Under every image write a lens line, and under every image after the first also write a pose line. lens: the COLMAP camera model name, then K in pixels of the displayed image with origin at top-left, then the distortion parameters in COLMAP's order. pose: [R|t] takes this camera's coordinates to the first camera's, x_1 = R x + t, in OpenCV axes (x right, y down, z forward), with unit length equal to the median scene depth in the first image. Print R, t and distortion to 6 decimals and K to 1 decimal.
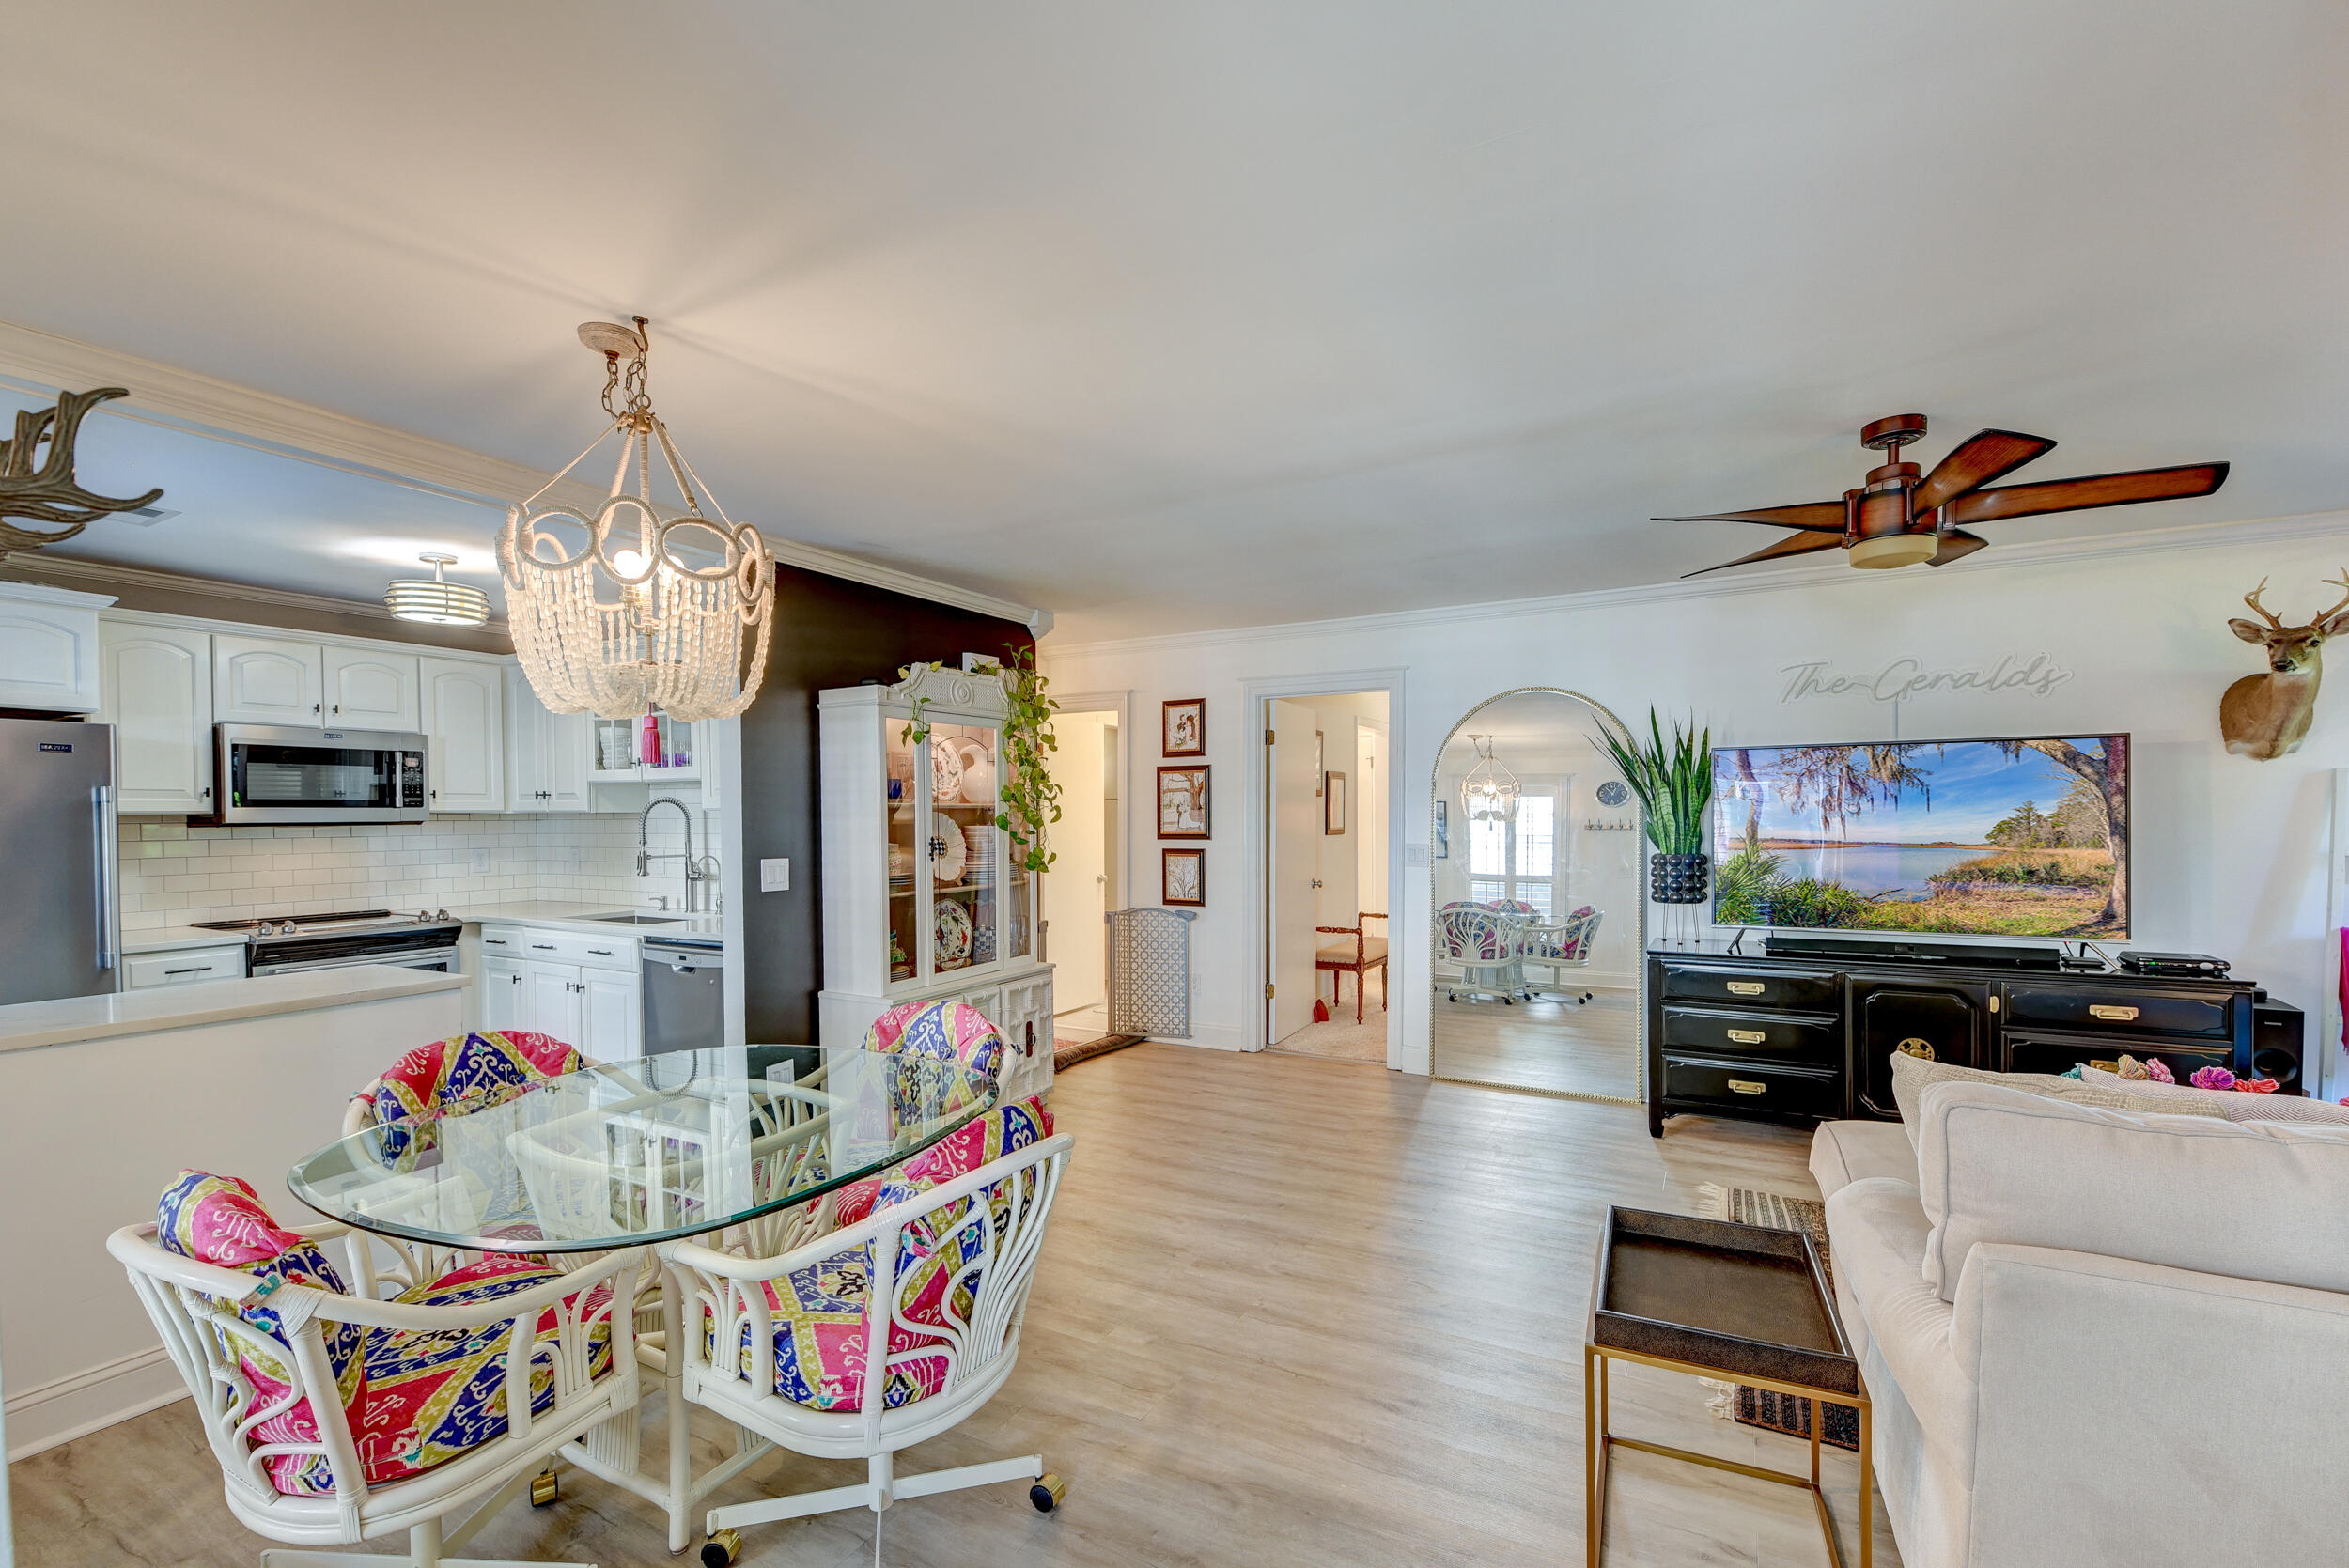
lens RADIAL K [[1012.8, 0, 1170.8], [0, 1012.8, 837.4], [0, 0, 1]] dist [0.000426, -0.000179]
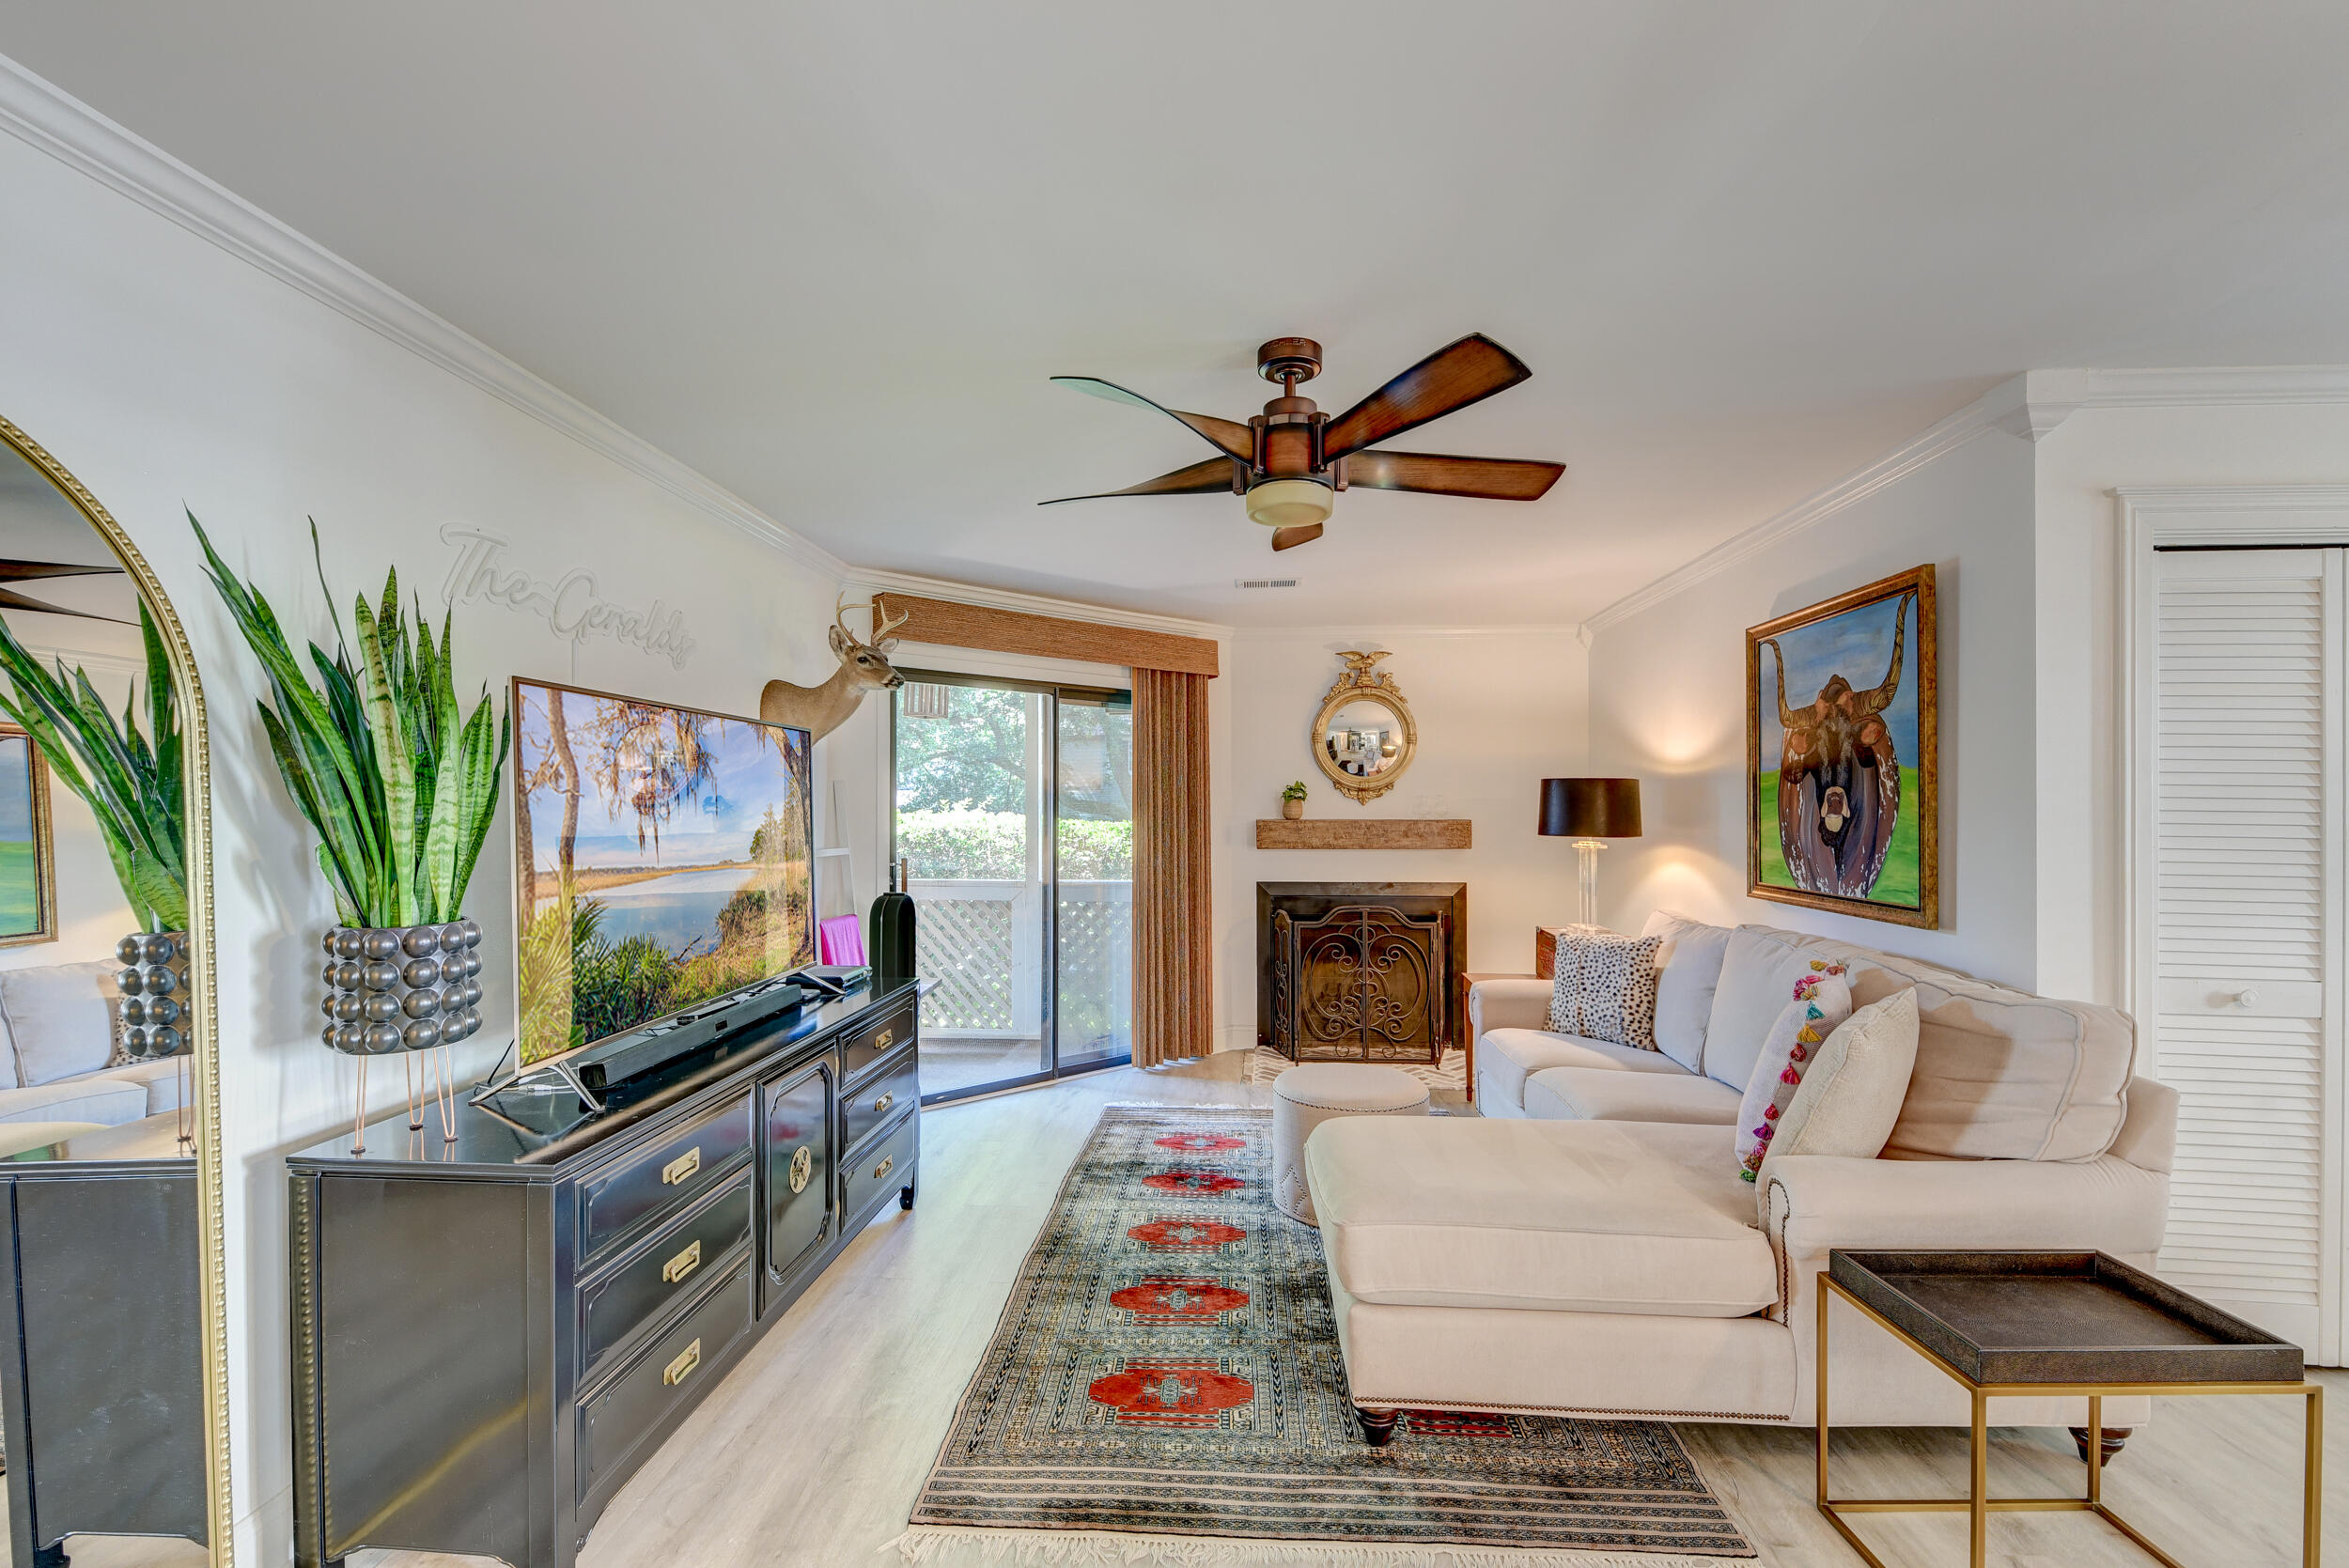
lens RADIAL K [[1004.0, 0, 1177.0], [0, 1004.0, 794.2], [0, 0, 1]] dist [0.002029, 0.000118]
pose [[-0.423221, 0.022430, 0.905749, 0.008866], [0.026116, 0.999580, -0.012550, -0.022734], [-0.905650, 0.018343, -0.423629, 0.944114]]
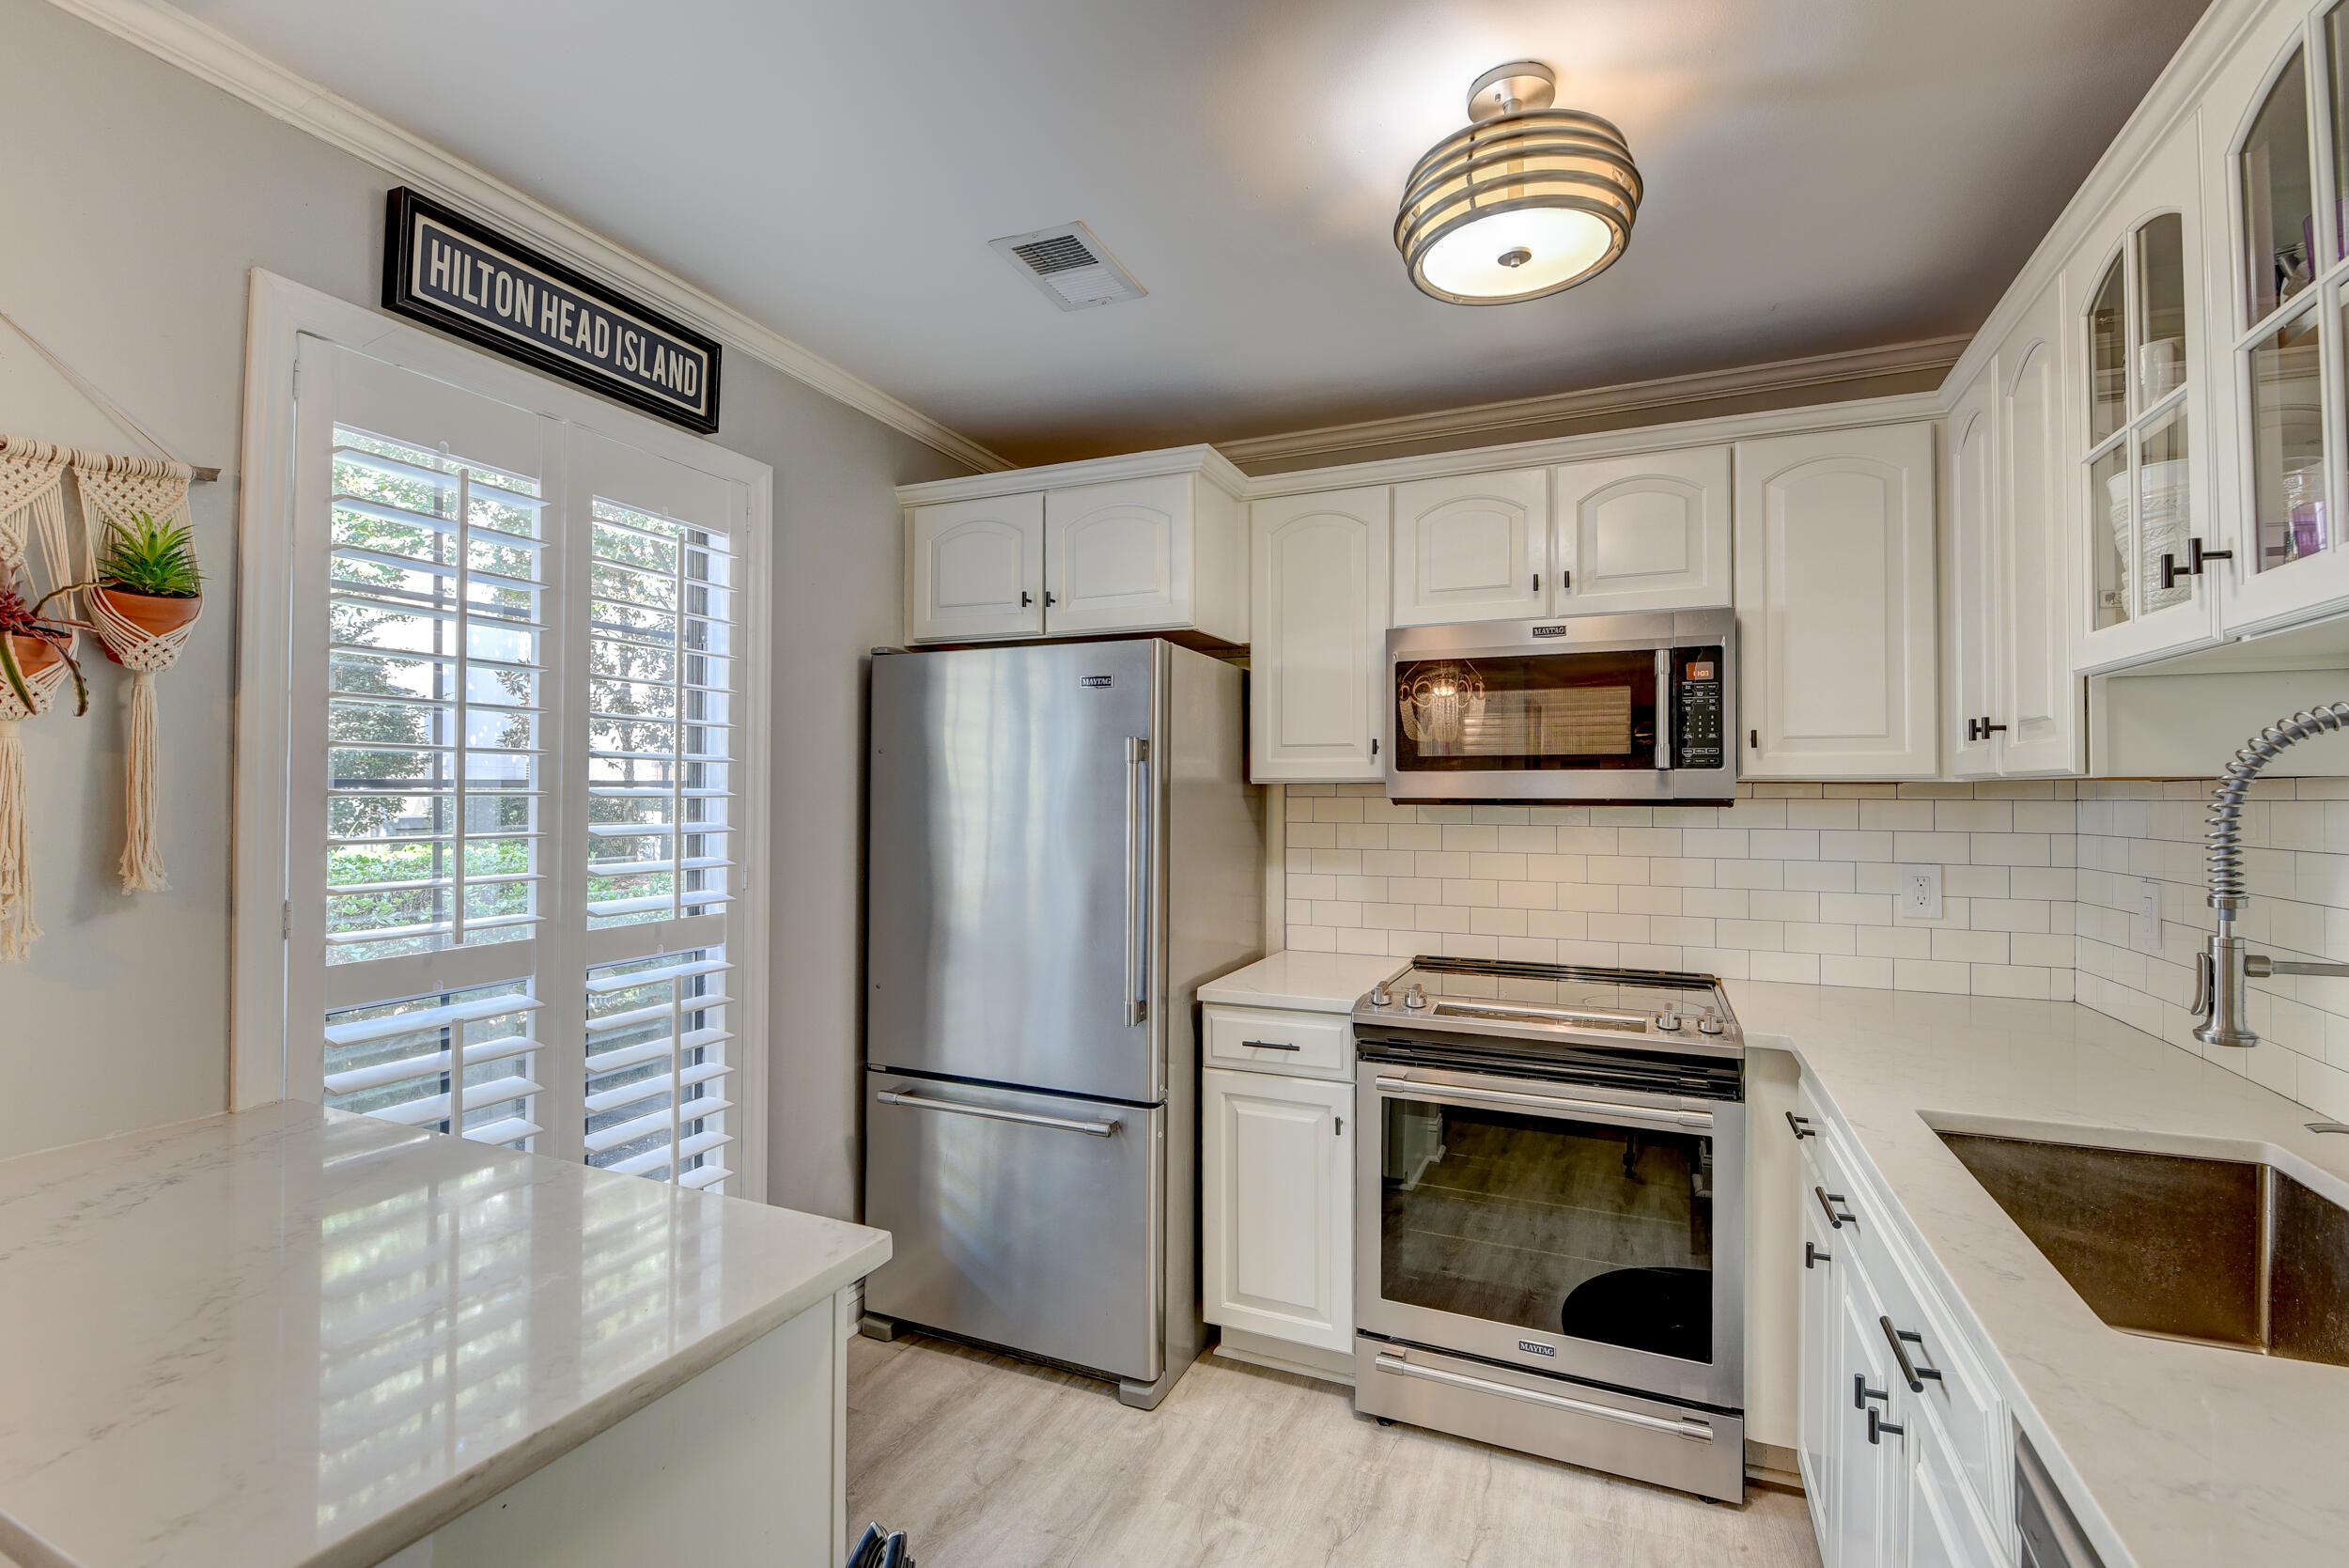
lens RADIAL K [[1044.7, 0, 1192.8], [0, 1044.7, 795.3], [0, 0, 1]] dist [-0.000747, -0.000038]
pose [[0.107114, 0.007122, -0.994221, -0.342454], [-0.027992, 0.999600, 0.004144, -0.015079], [0.993853, 0.027387, 0.107270, 0.819704]]
